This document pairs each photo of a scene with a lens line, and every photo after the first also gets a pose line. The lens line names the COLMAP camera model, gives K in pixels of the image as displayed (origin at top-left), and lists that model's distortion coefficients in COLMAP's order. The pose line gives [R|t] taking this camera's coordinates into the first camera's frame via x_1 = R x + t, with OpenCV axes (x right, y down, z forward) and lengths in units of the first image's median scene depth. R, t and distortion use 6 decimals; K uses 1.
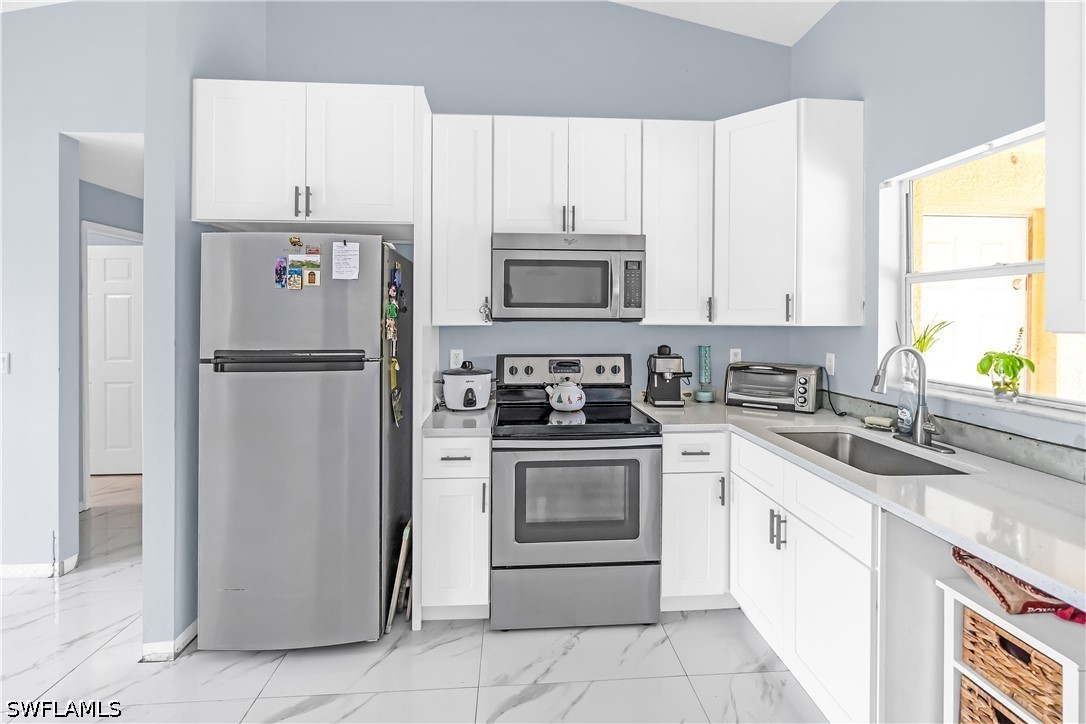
lens RADIAL K [[494.0, 0, 548.6], [0, 494.0, 319.0], [0, 0, 1]] dist [-0.006194, 0.001446]
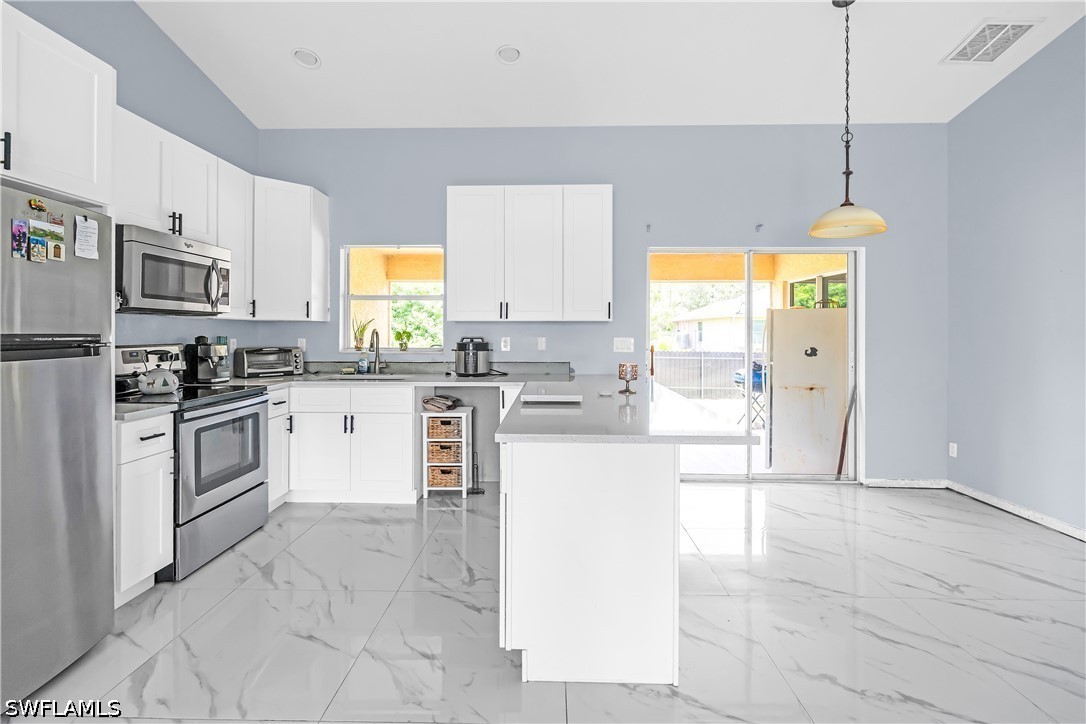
lens RADIAL K [[494.0, 0, 549.3], [0, 494.0, 320.3], [0, 0, 1]] dist [-0.006194, 0.001446]
pose [[0.078696, 0.021857, 0.996659, -1.111025], [0.001990, 0.999754, -0.022082, 0.052059], [-0.996897, 0.003721, 0.078633, 0.053639]]
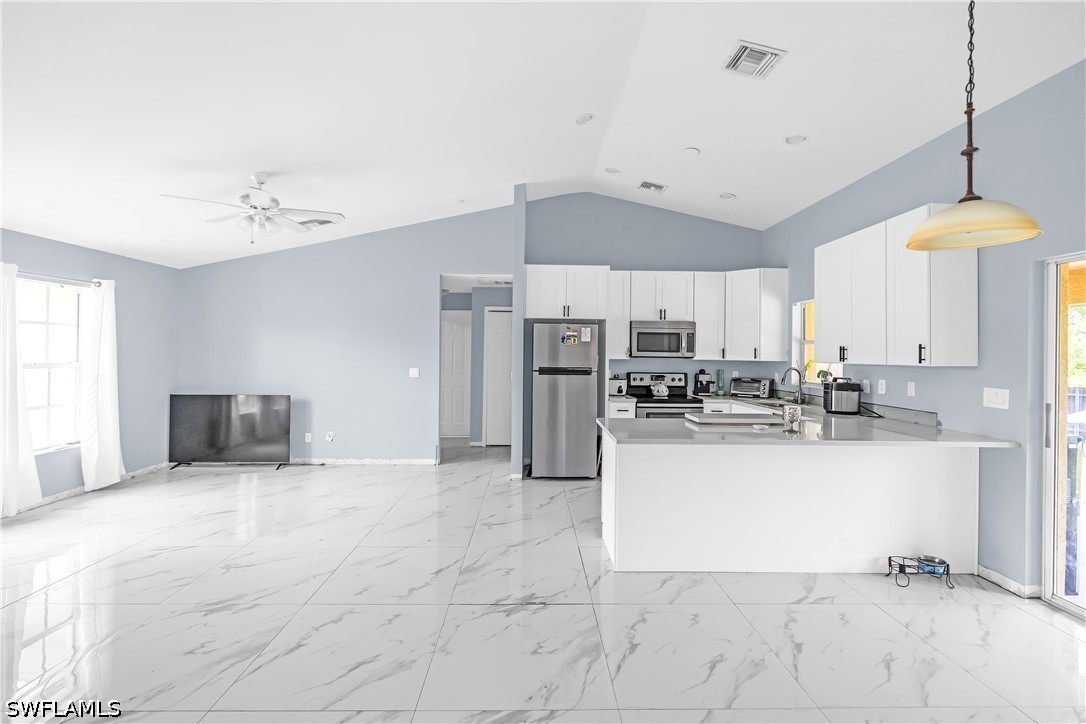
lens RADIAL K [[494.0, 0, 546.4], [0, 494.0, 356.9], [0, 0, 1]] dist [-0.006194, 0.001446]
pose [[0.999182, 0.011229, -0.038840, -0.457785], [-0.011043, 0.999927, 0.005004, -0.005876], [0.038893, -0.004571, 0.999233, -1.494620]]
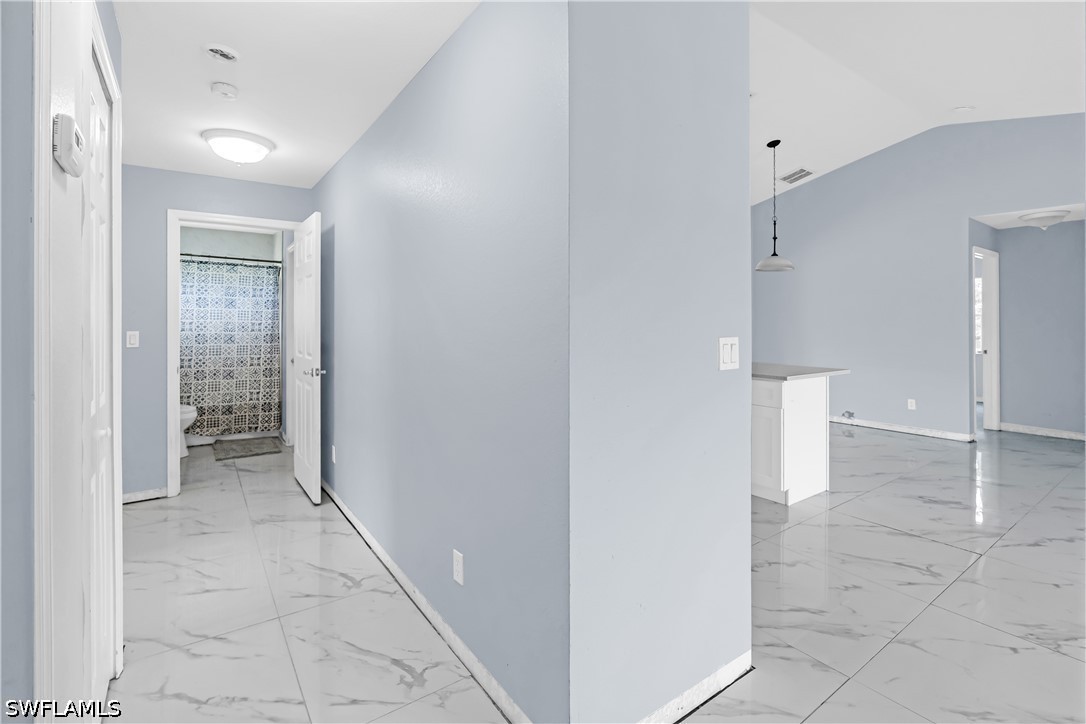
lens RADIAL K [[494.0, 0, 544.7], [0, 494.0, 322.0], [0, 0, 1]] dist [-0.006194, 0.001446]
pose [[-0.524084, 0.005378, 0.851649, -1.222521], [0.009956, 0.999950, -0.000187, 0.035705], [-0.851608, 0.008381, -0.524112, 1.582710]]
